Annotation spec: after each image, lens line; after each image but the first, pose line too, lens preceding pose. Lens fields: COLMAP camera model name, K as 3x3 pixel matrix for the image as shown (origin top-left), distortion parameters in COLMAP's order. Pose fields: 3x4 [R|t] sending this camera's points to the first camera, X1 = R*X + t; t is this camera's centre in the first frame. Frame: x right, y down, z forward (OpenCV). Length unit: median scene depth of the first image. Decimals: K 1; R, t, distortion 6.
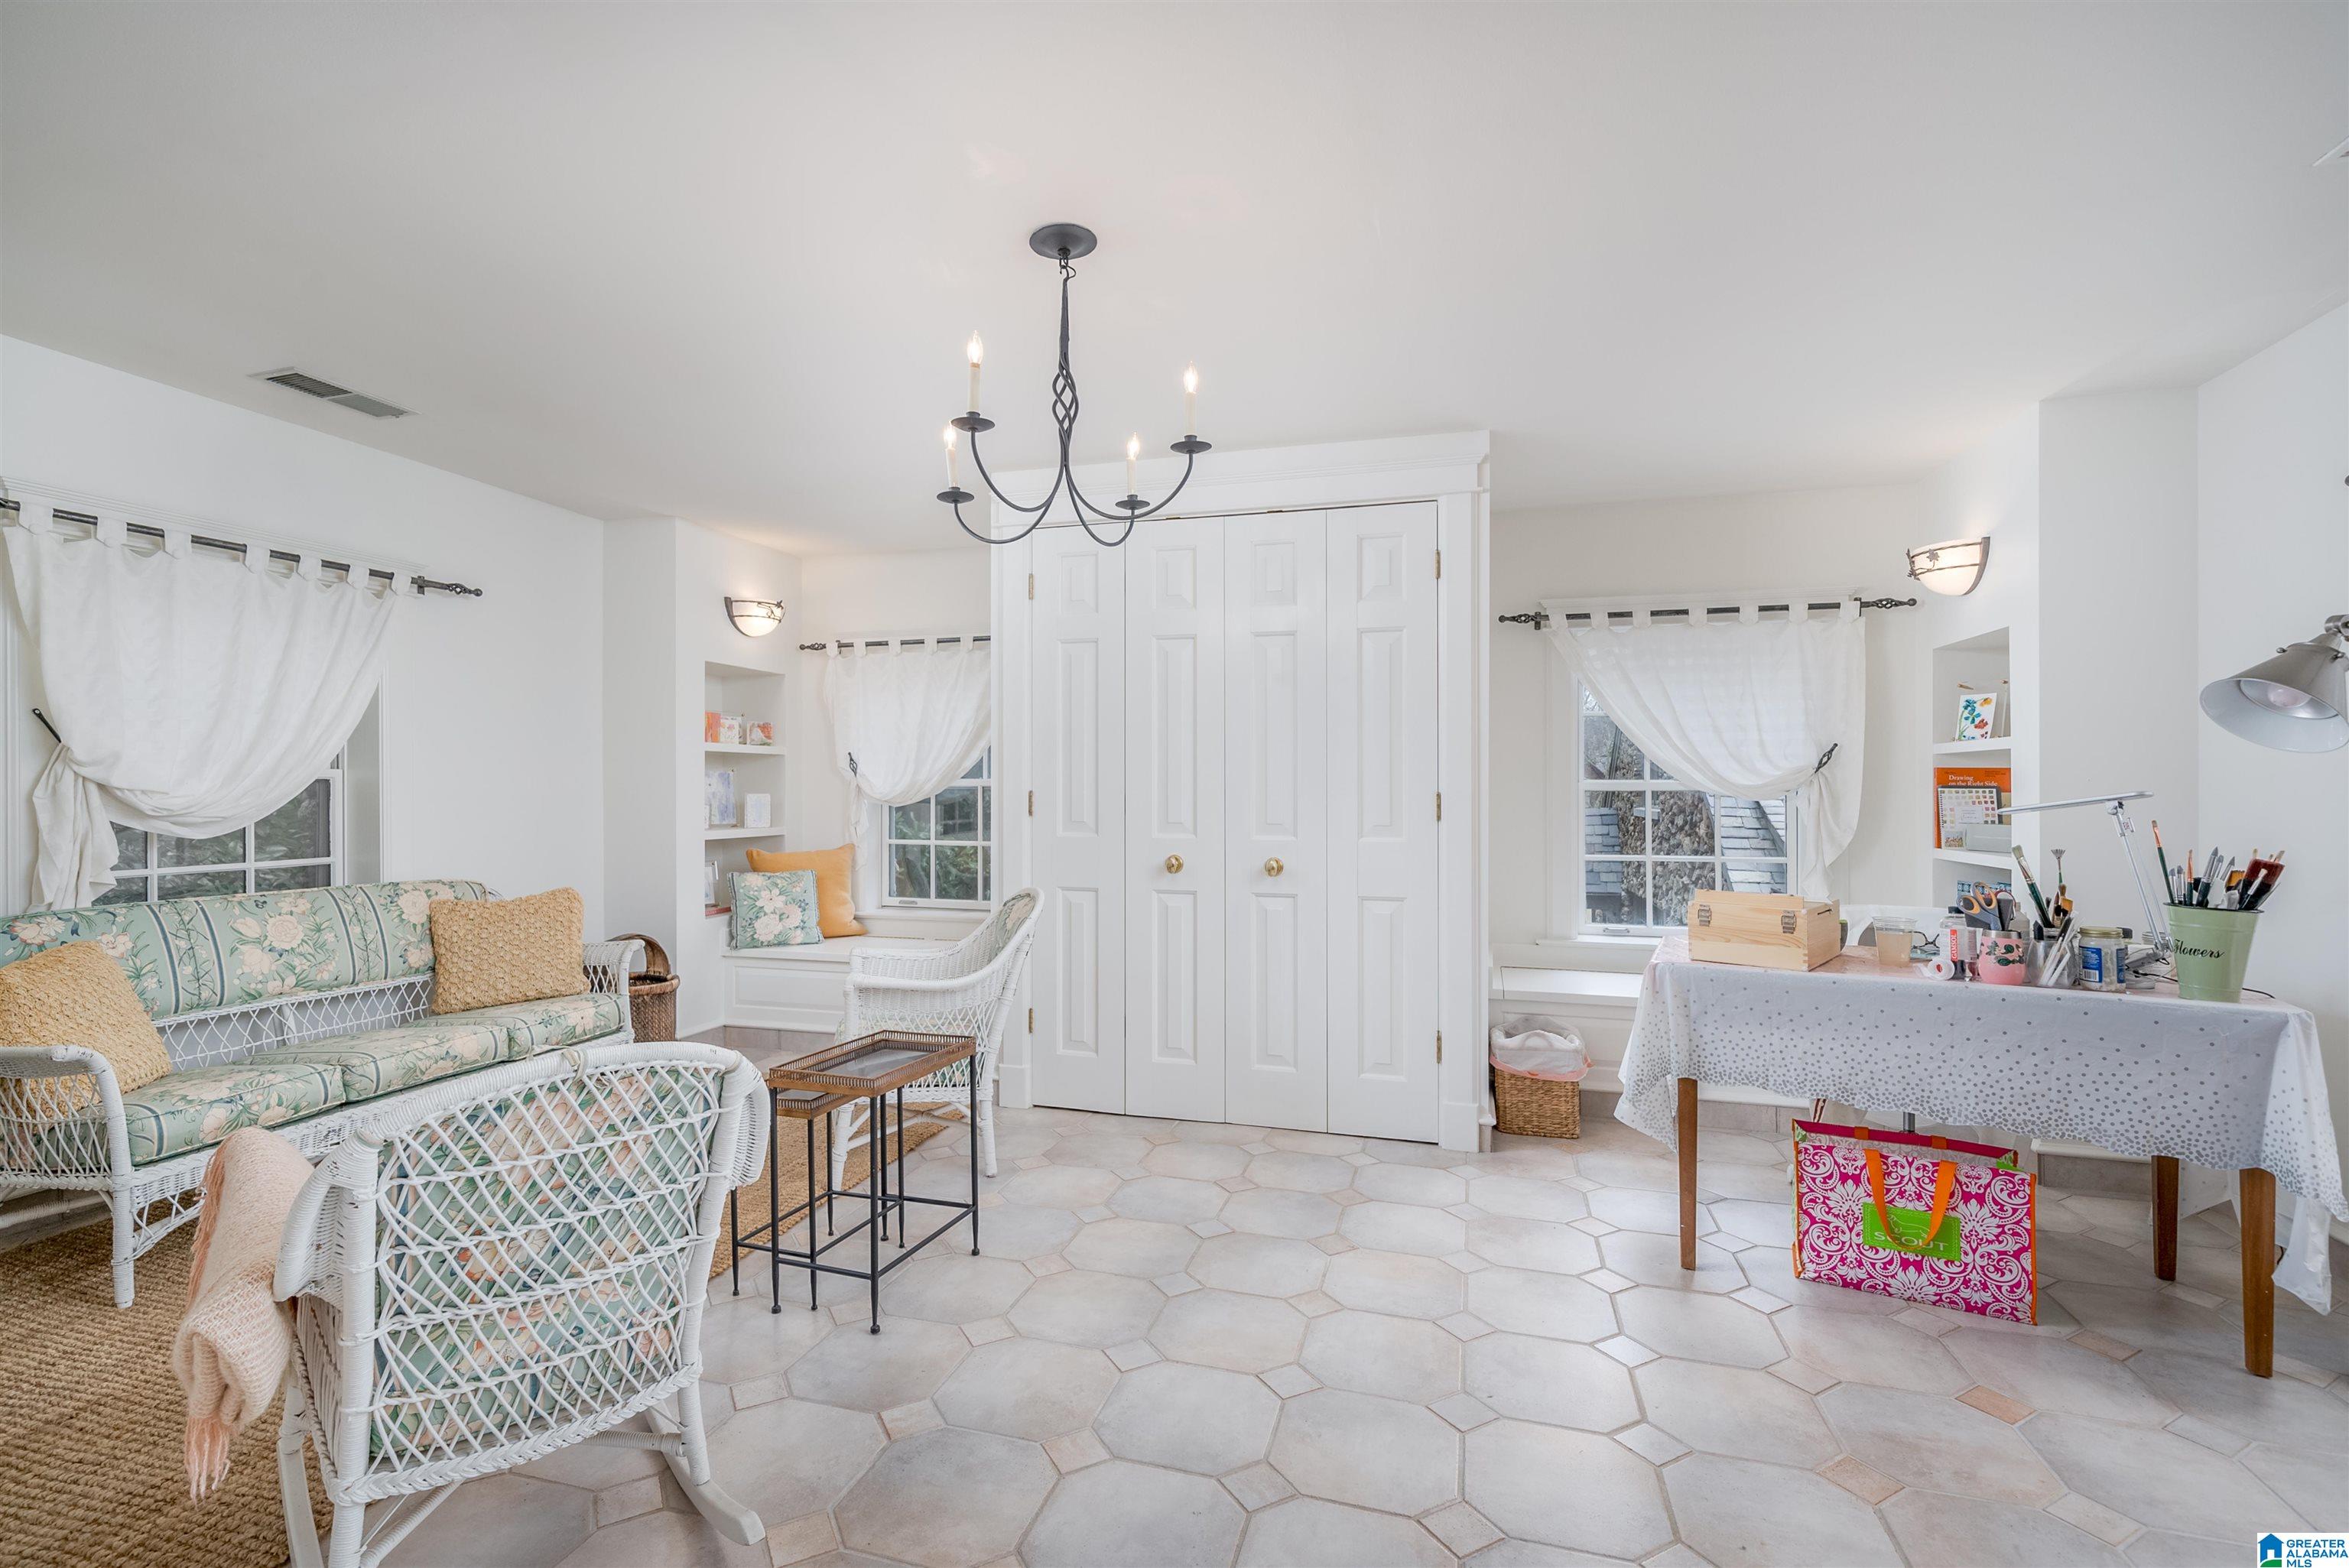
lens RADIAL K [[1051.1, 0, 1169.9], [0, 1051.1, 785.3], [0, 0, 1]] dist [0.000551, 0.000412]
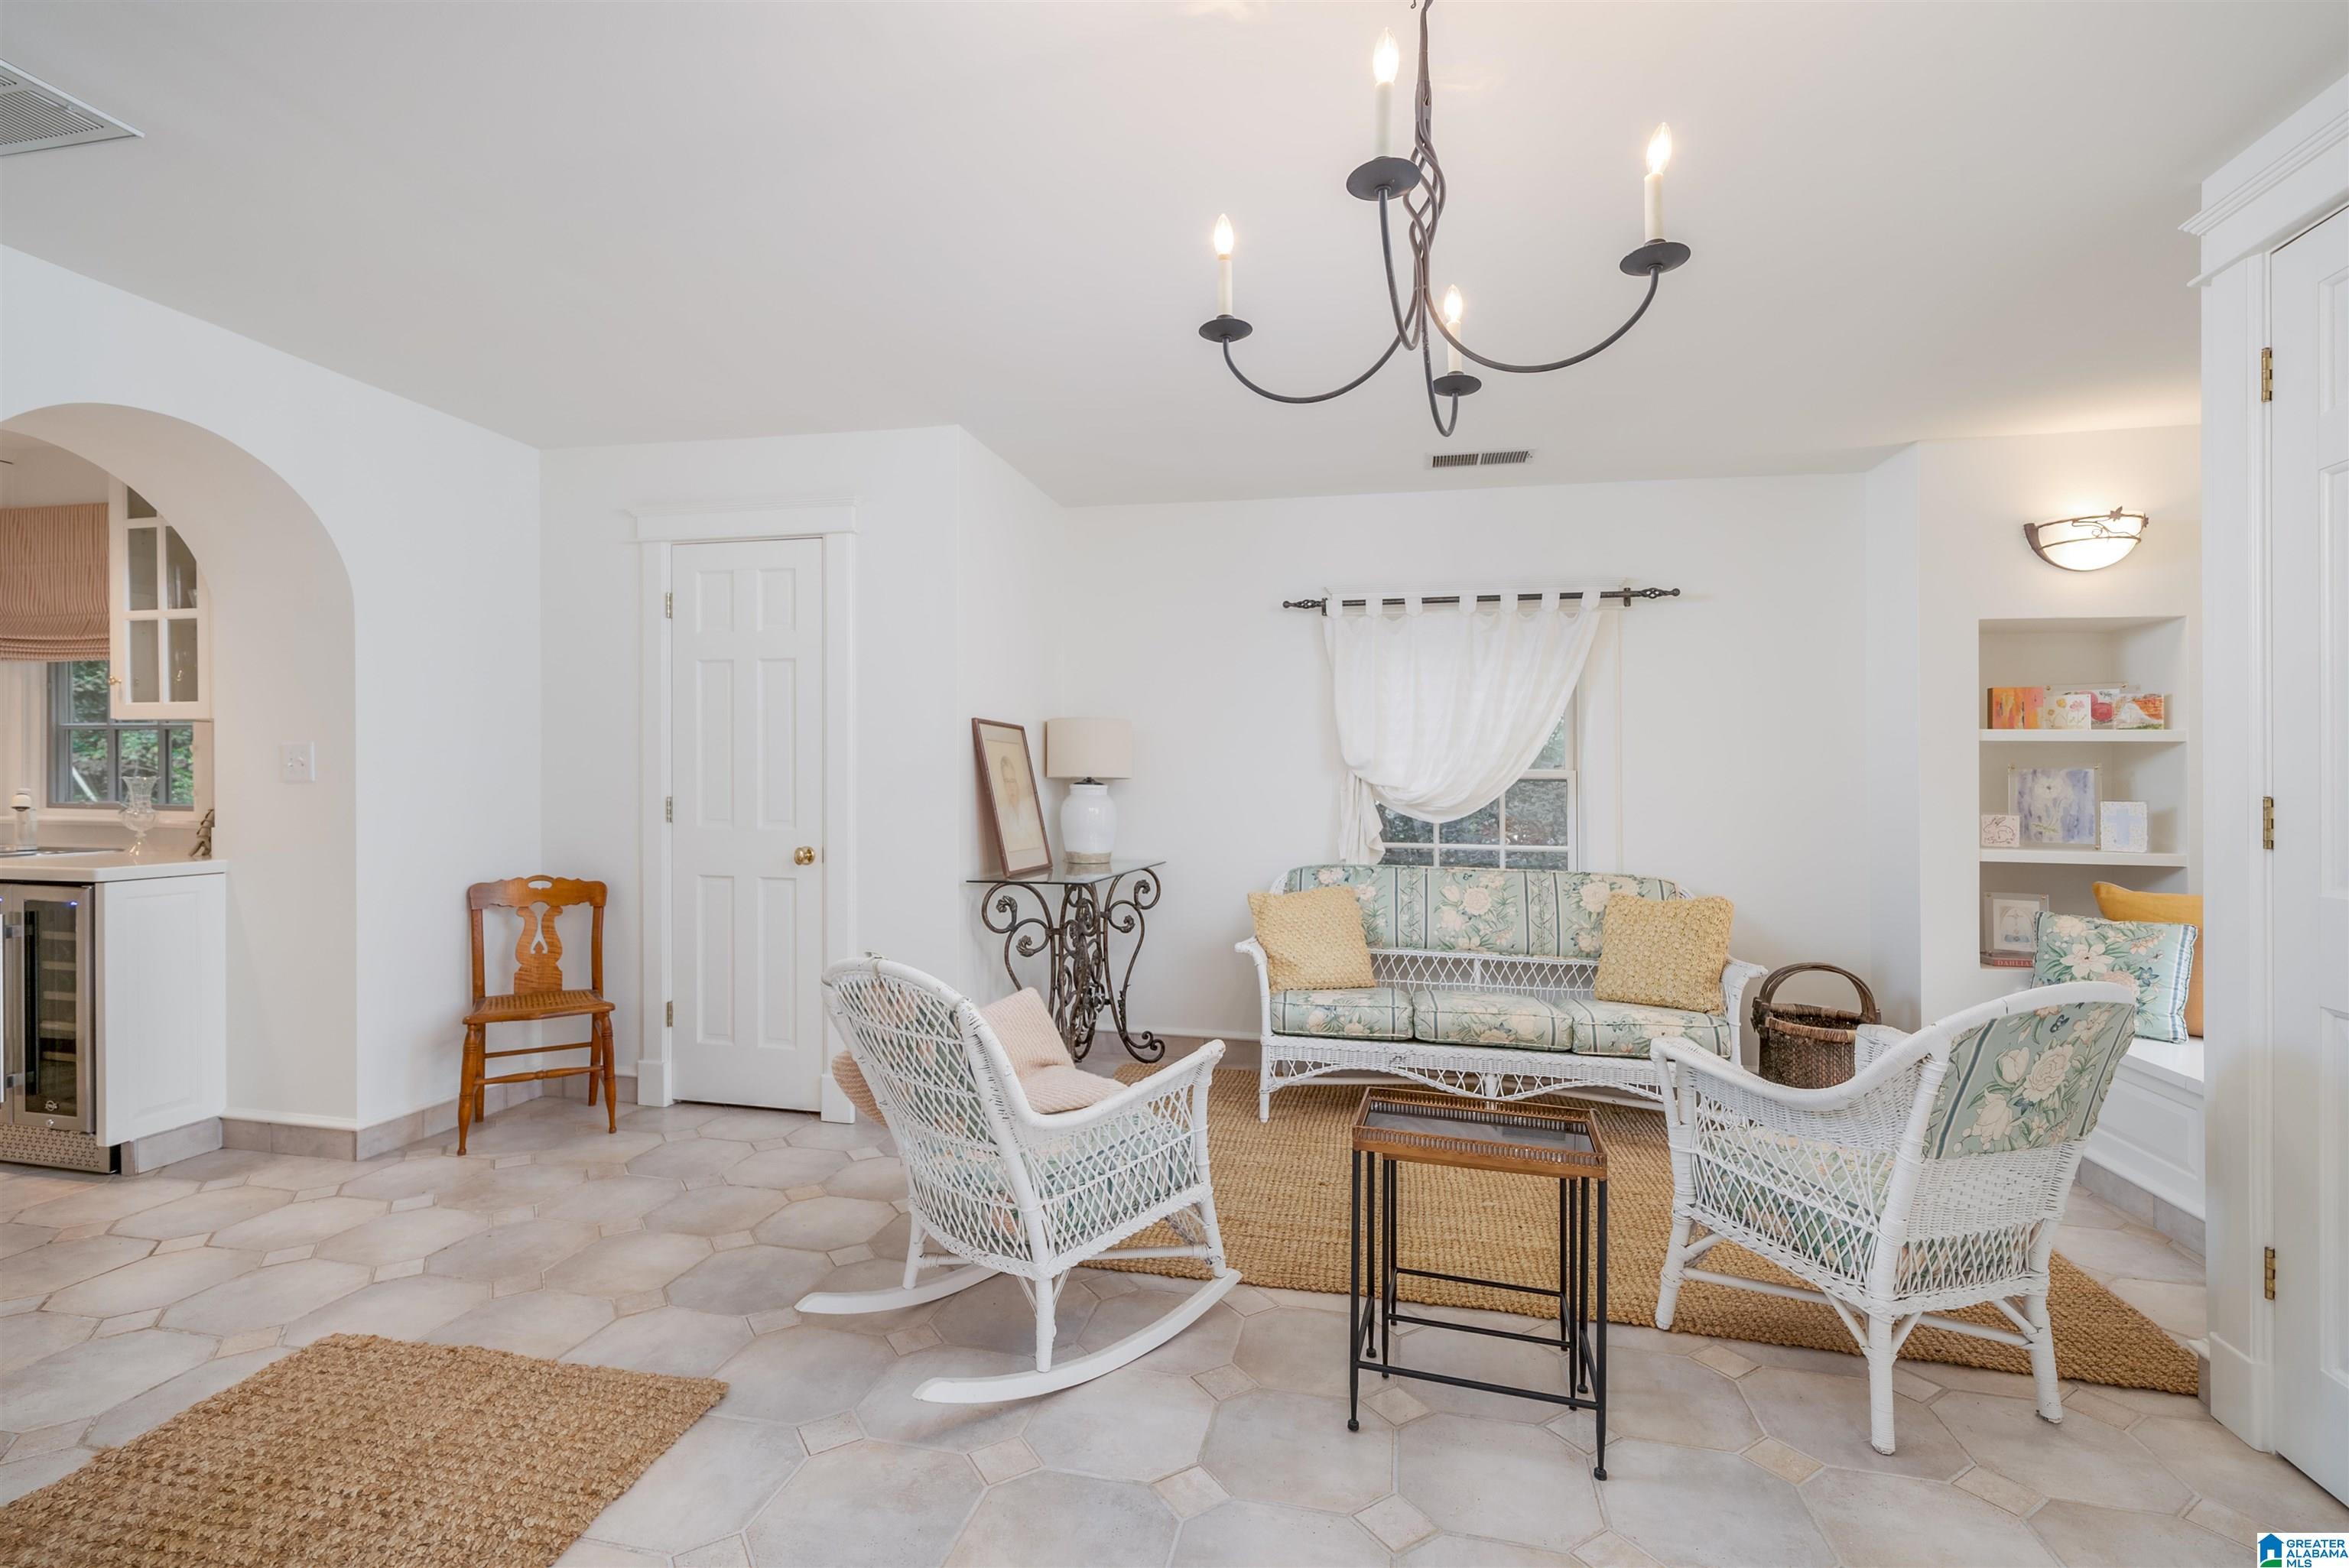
lens RADIAL K [[1051.1, 0, 1169.9], [0, 1051.1, 785.3], [0, 0, 1]] dist [0.000551, 0.000412]
pose [[0.069069, 0.001023, -0.997611, 0.384074], [-0.010136, 0.999949, 0.000324, 0.006106], [0.997560, 0.010089, 0.069076, 0.564402]]
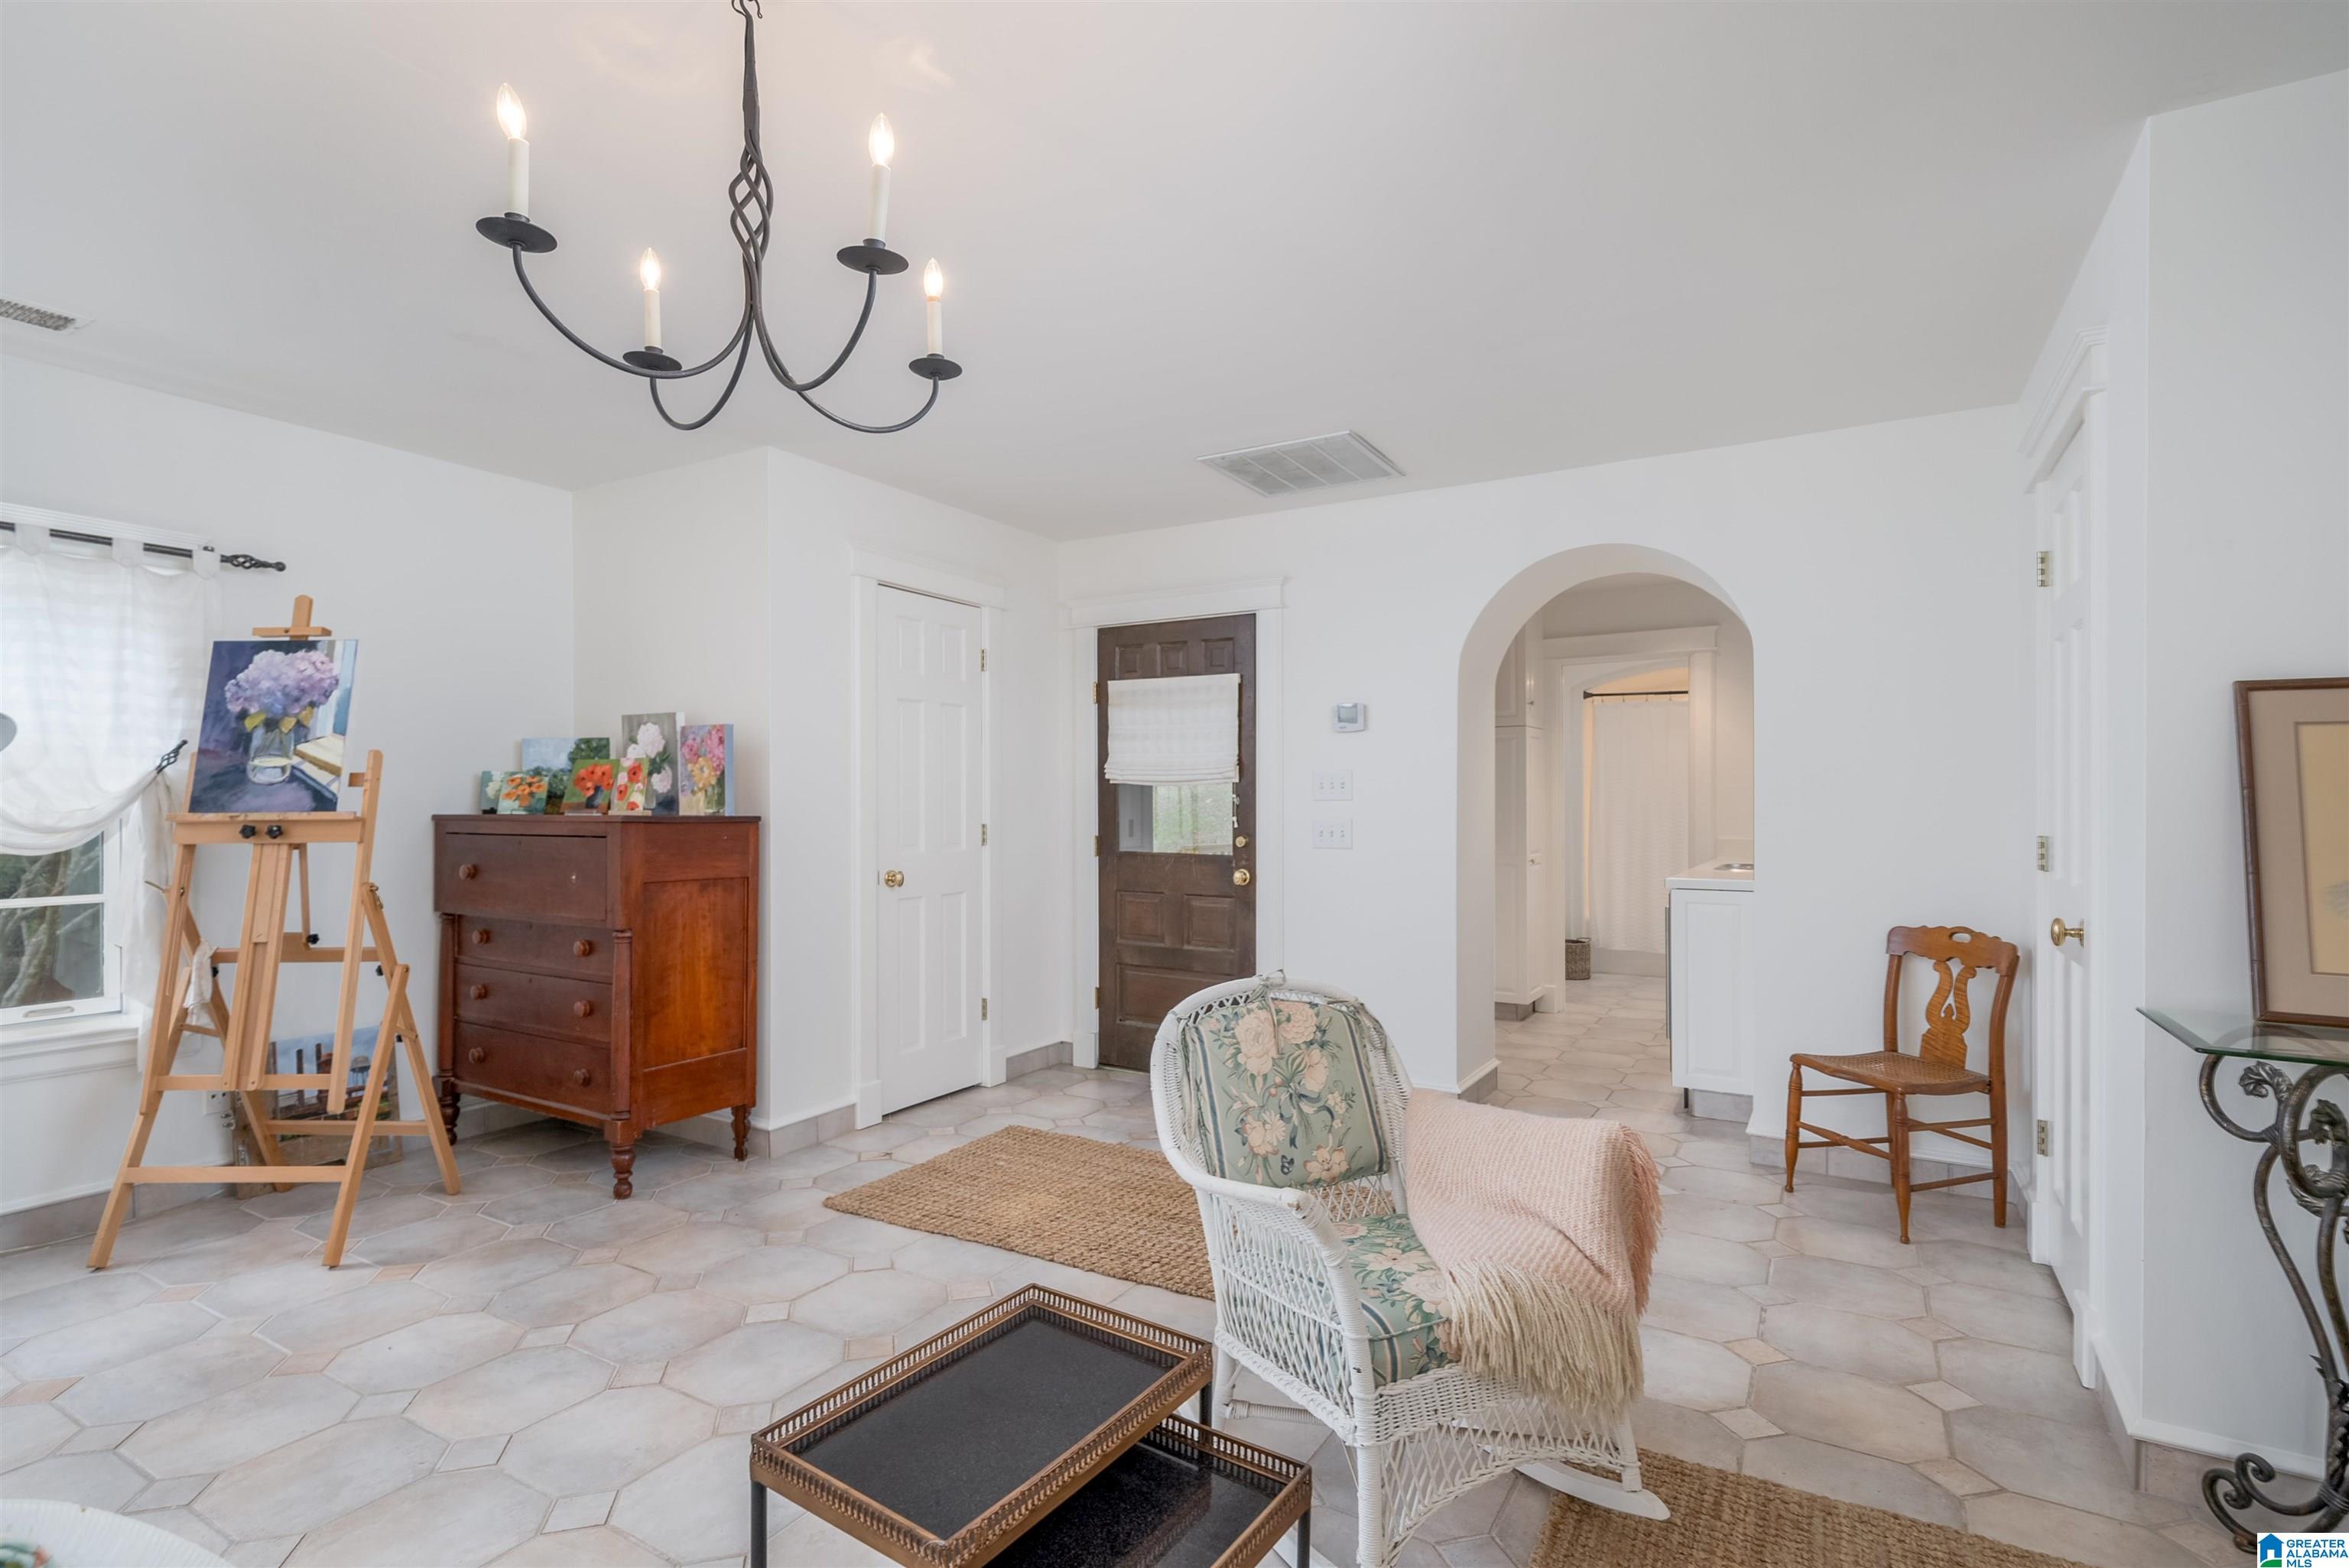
lens RADIAL K [[1119.8, 0, 1163.7], [0, 1119.8, 804.5], [0, 0, 1]] dist [-0.000571, -0.000225]
pose [[-0.966206, -0.003971, 0.257739, -0.370628], [-0.003561, 0.999992, 0.002057, -0.000271], [-0.257745, 0.001069, -0.966212, 1.145600]]
